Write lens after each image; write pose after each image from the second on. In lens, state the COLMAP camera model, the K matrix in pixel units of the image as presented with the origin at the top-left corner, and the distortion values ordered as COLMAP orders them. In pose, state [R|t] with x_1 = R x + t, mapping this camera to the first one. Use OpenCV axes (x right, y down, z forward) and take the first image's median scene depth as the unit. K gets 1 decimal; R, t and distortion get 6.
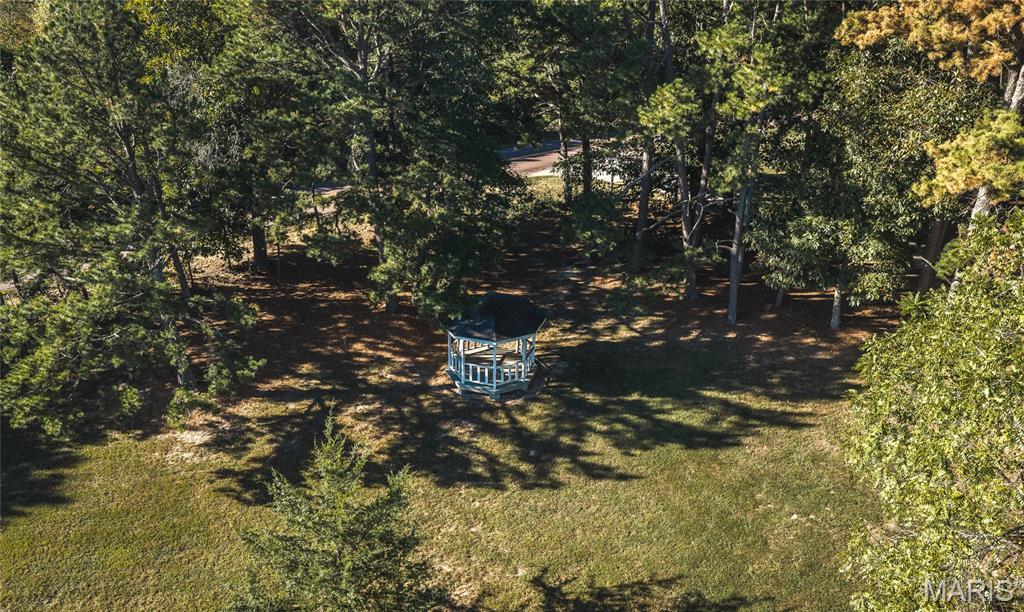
lens RADIAL K [[859.6, 0, 512.0], [0, 859.6, 306.0], [0, 0, 1]] dist [0.008458, 0.000483]
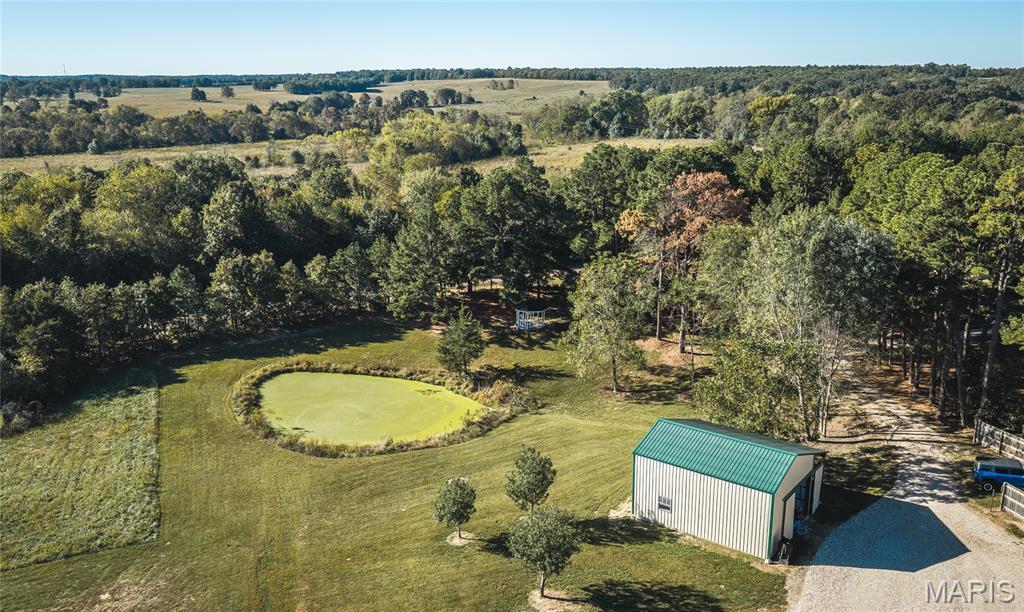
lens RADIAL K [[859.6, 0, 512.0], [0, 859.6, 306.0], [0, 0, 1]] dist [0.008458, 0.000483]
pose [[0.946002, 0.077378, -0.314790, 0.960680], [-0.124925, 0.983108, -0.133765, 0.468190], [0.299122, 0.165867, 0.939688, -2.095522]]
